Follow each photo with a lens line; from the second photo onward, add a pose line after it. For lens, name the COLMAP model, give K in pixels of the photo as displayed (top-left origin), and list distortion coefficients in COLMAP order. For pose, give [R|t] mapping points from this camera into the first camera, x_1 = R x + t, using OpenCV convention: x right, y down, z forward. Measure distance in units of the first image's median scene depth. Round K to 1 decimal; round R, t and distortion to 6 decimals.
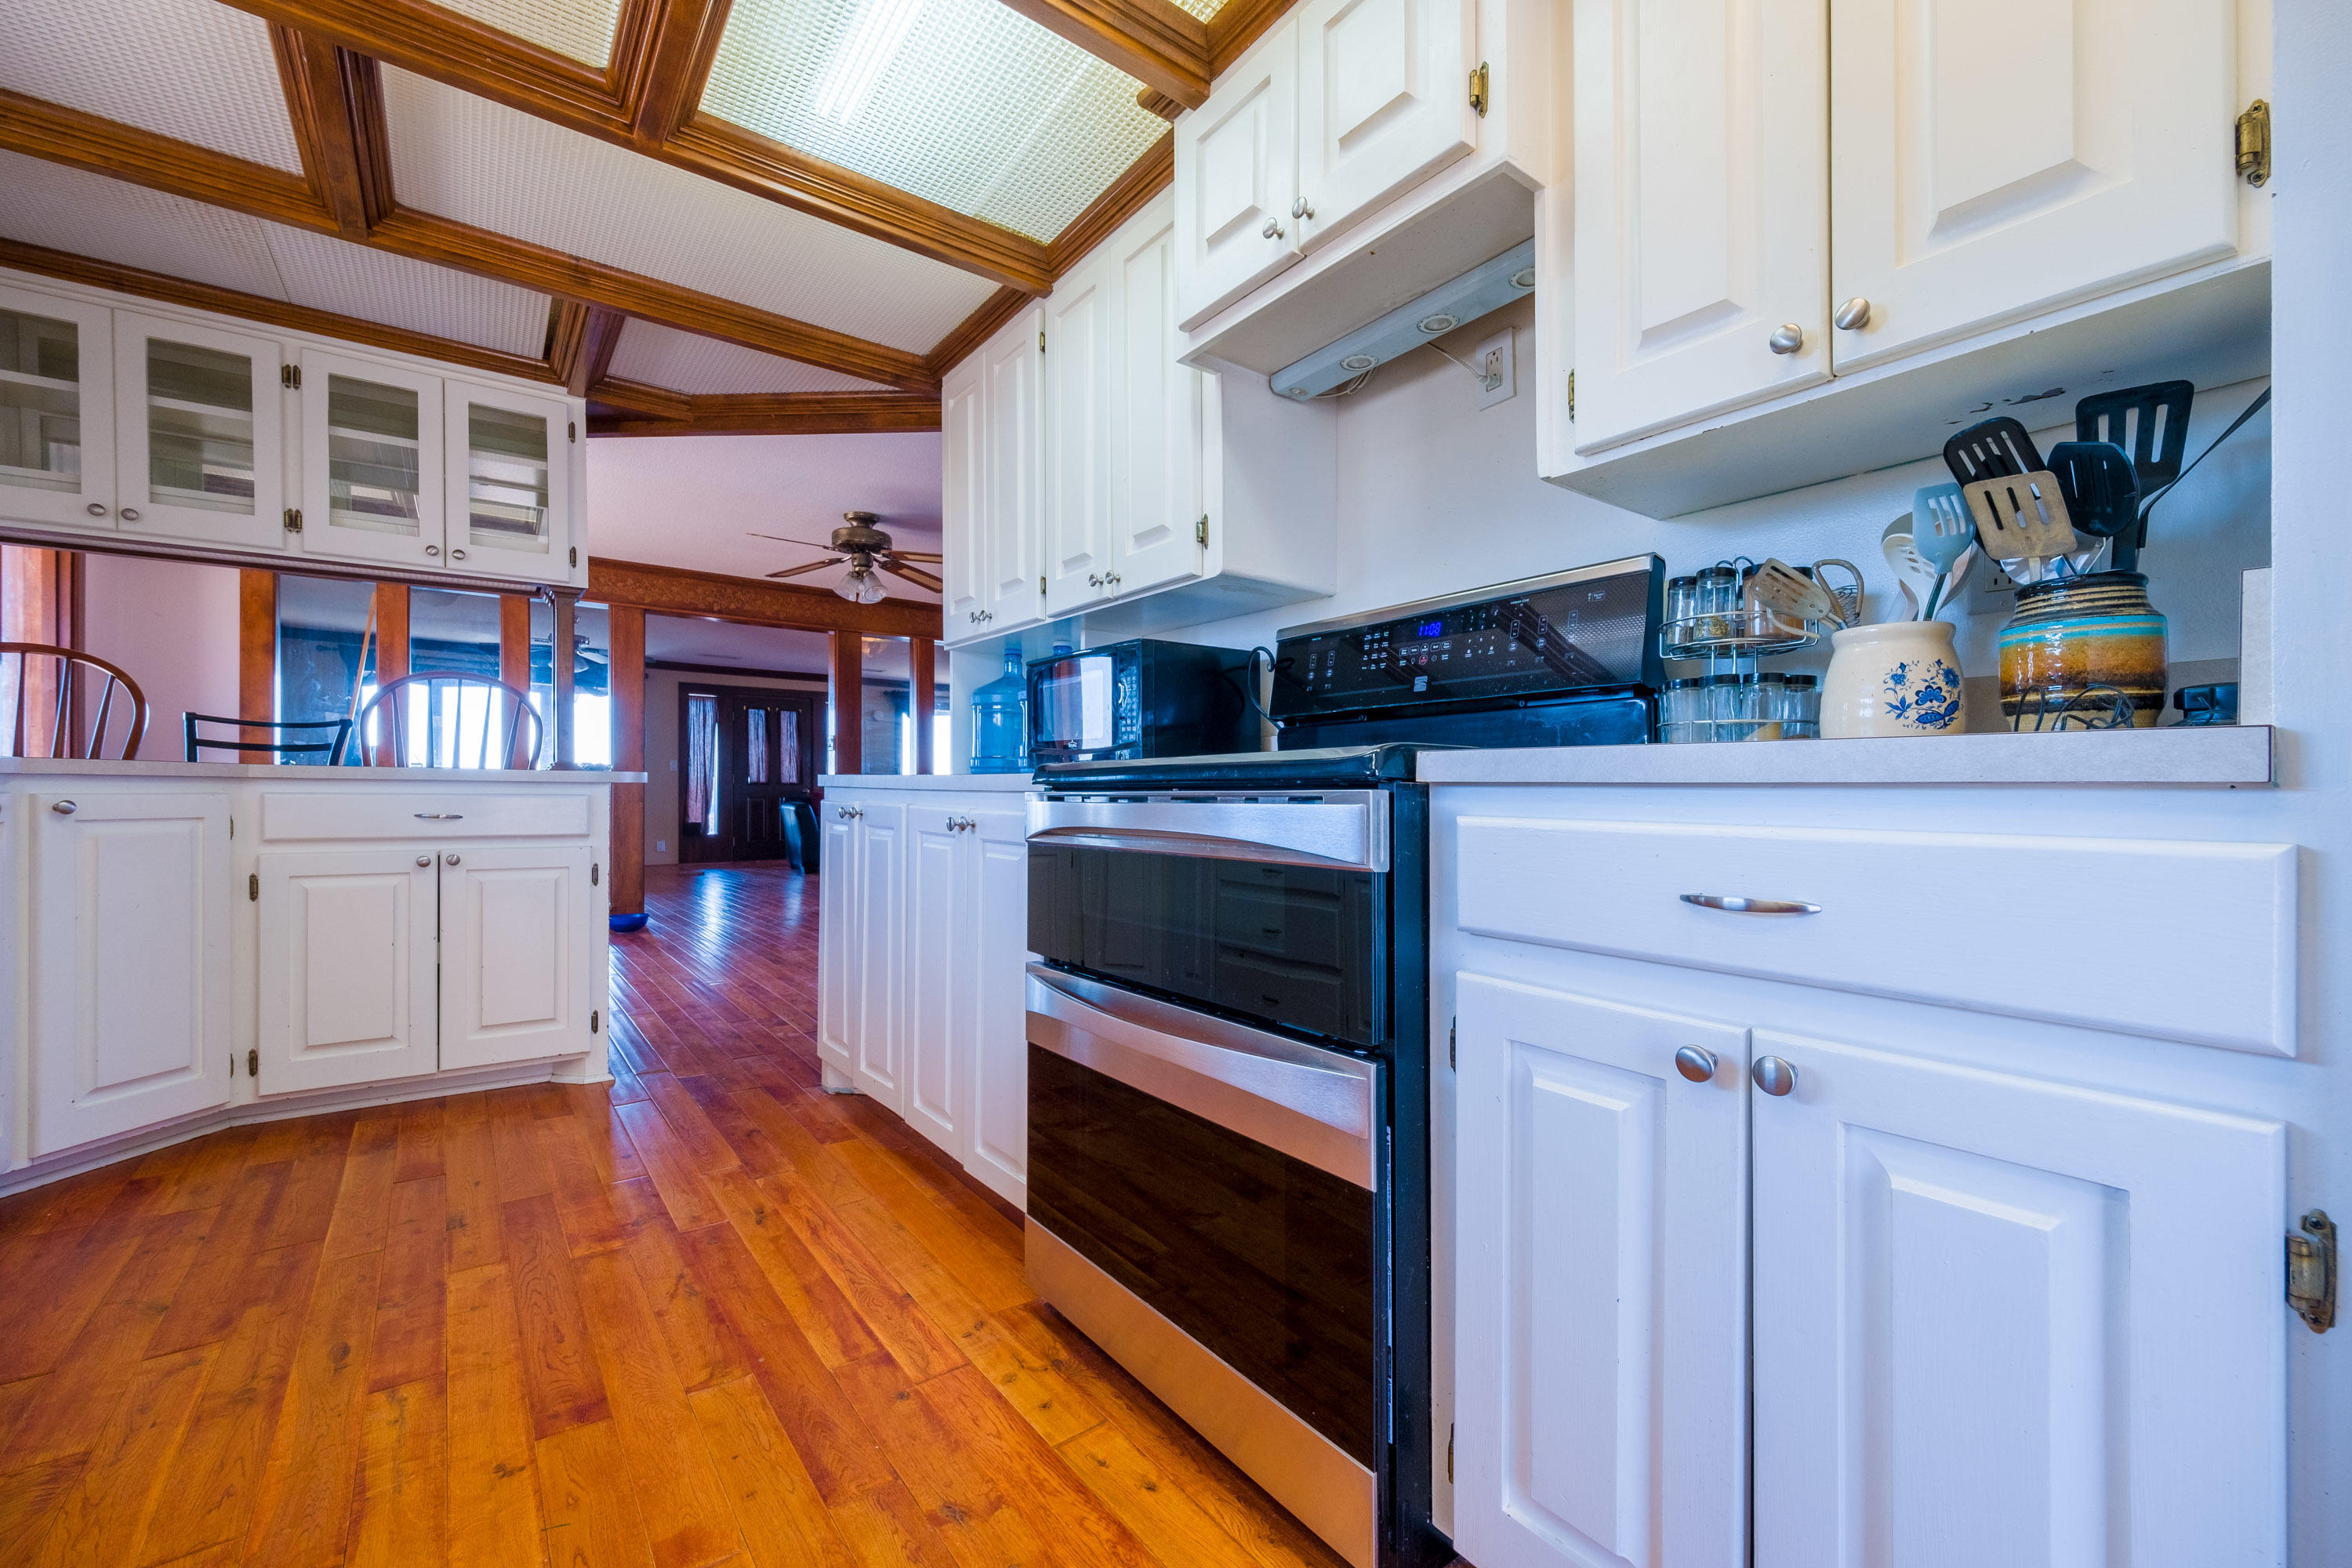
lens RADIAL K [[940.7, 0, 1181.3], [0, 940.7, 800.3], [0, 0, 1]] dist [0.007732, -0.000010]
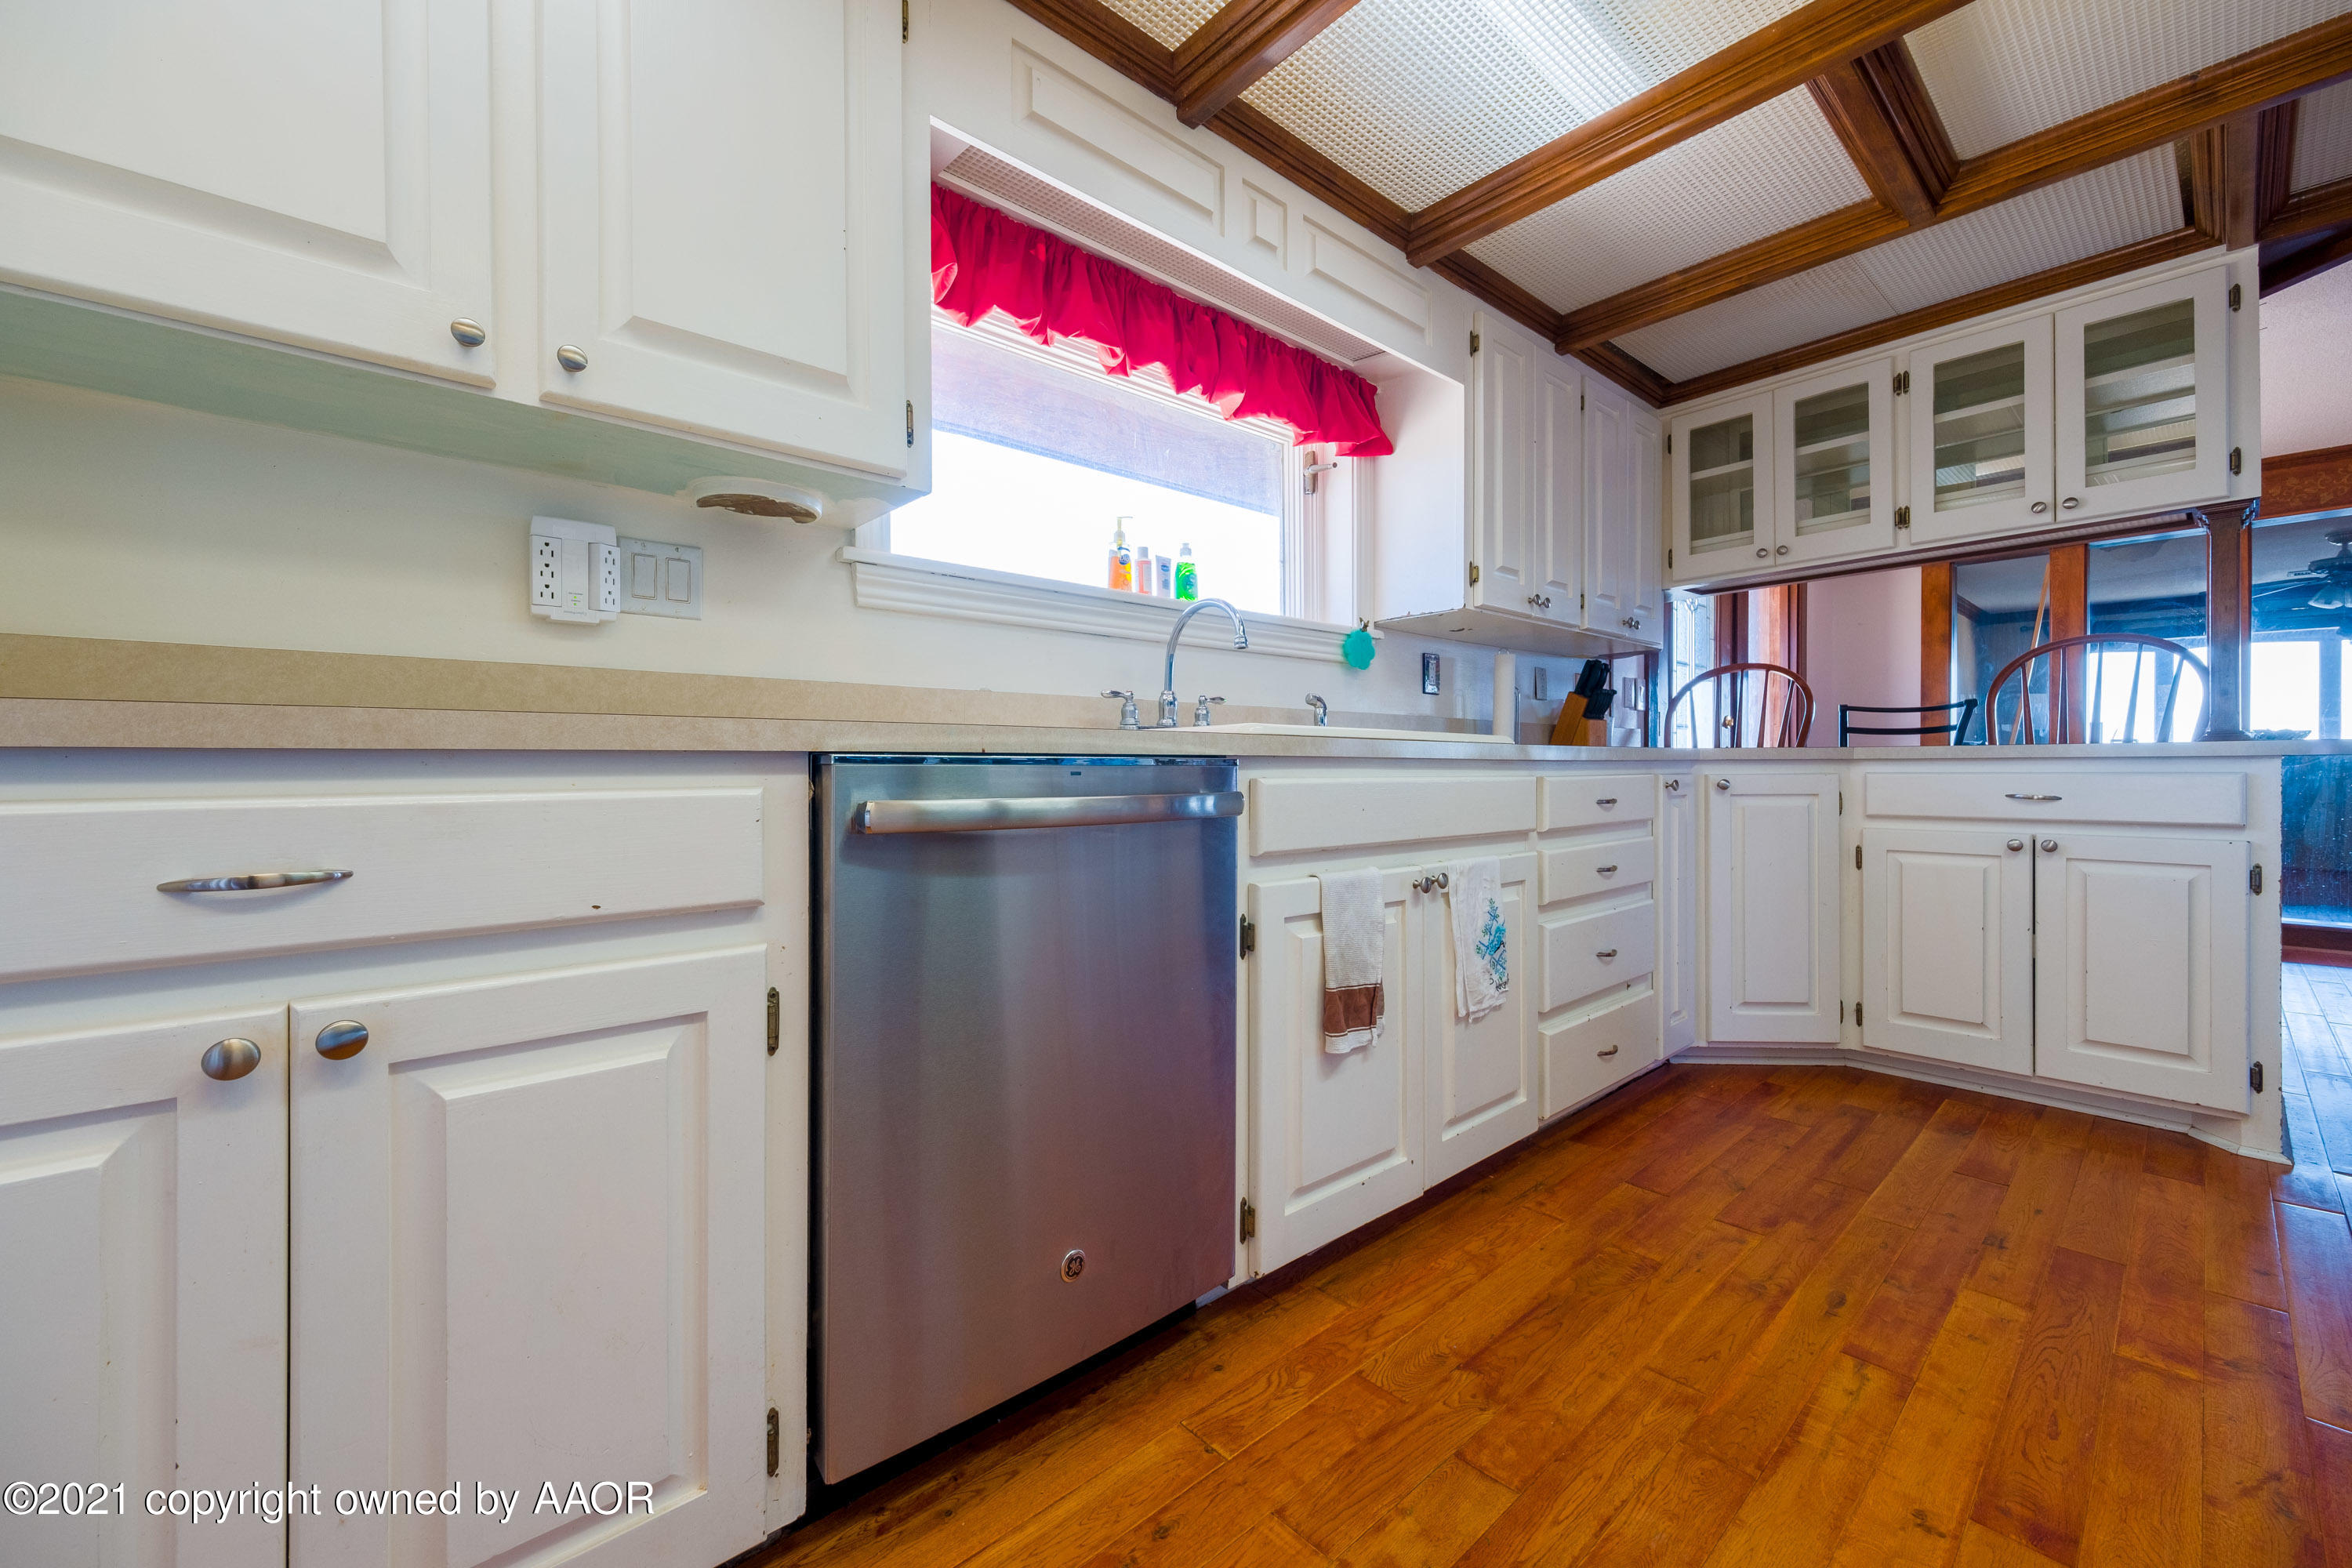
lens RADIAL K [[940.7, 0, 1182.6], [0, 940.7, 784.3], [0, 0, 1]] dist [0.007732, -0.000010]
pose [[0.094880, 0.005908, -0.995471, 0.053437], [-0.002298, 0.999981, 0.005716, 0.001176], [0.995486, 0.001745, 0.094892, 0.099218]]
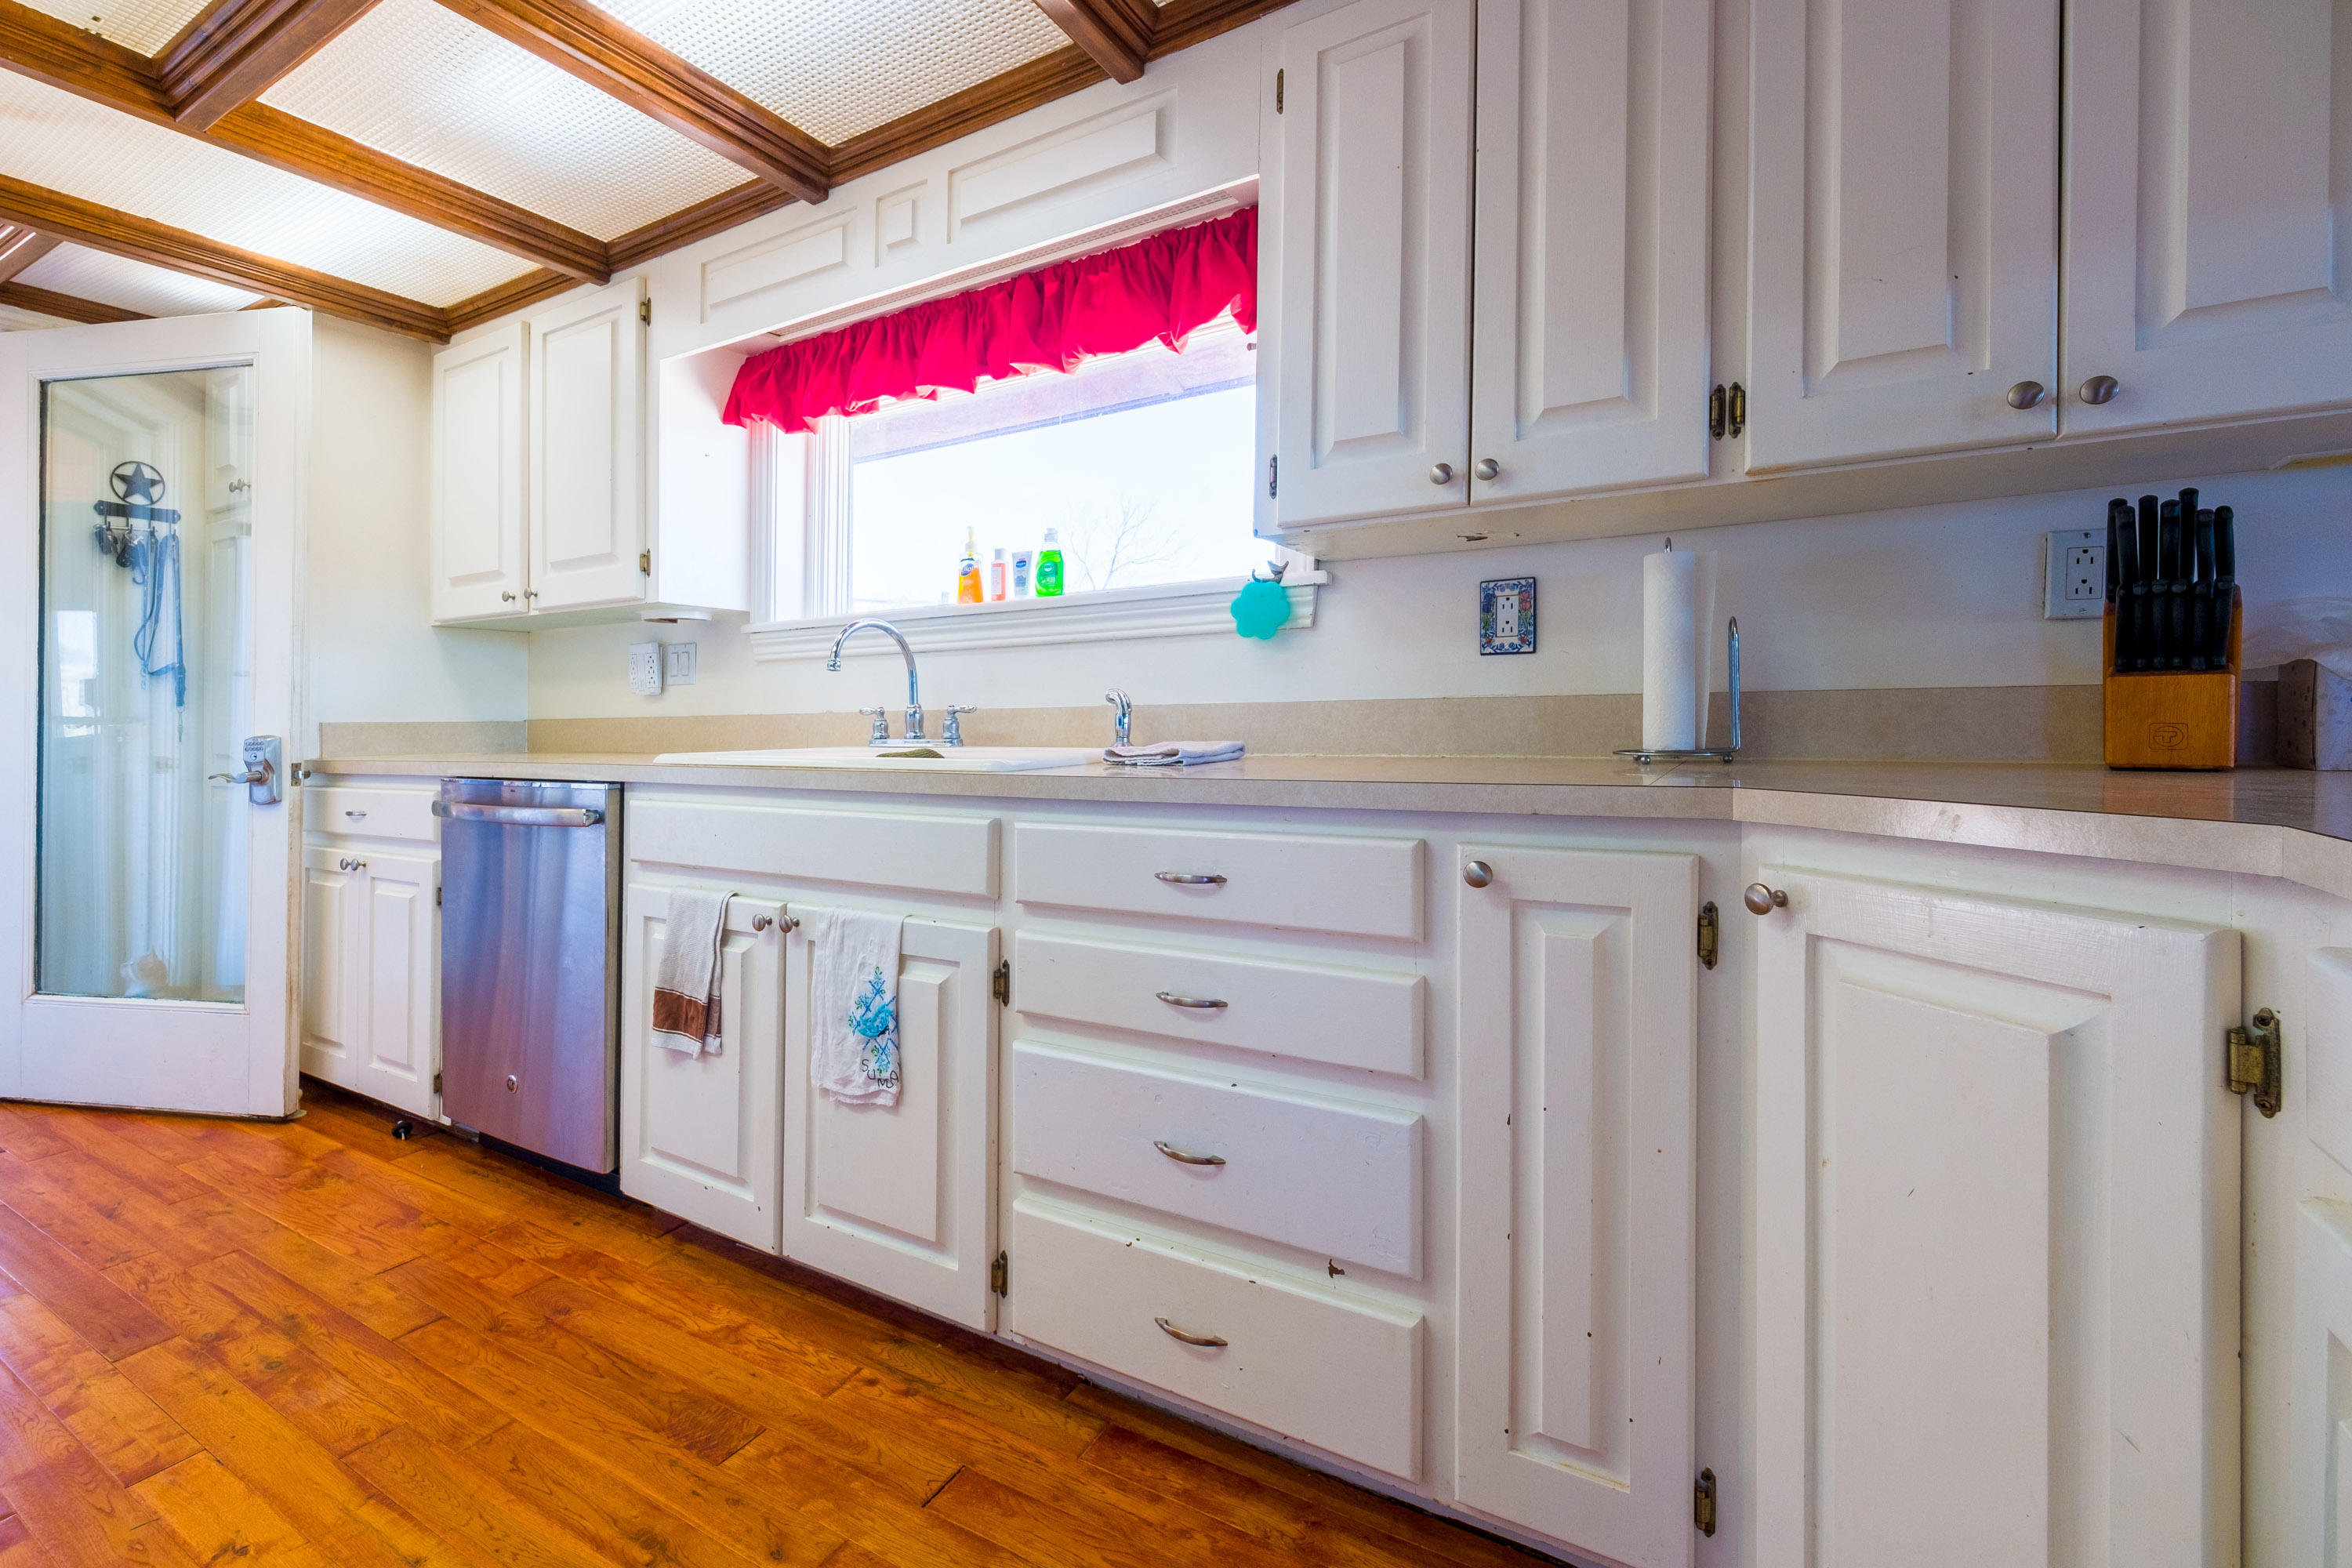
lens RADIAL K [[1117.2, 0, 1041.4], [0, 1117.2, 716.3], [0, 0, 1]] dist [0.015623, -0.000611]
pose [[-0.949175, 0.002991, -0.314736, -0.529640], [0.002712, 0.999995, 0.001325, -0.063130], [0.314738, 0.000404, -0.949178, 1.099223]]
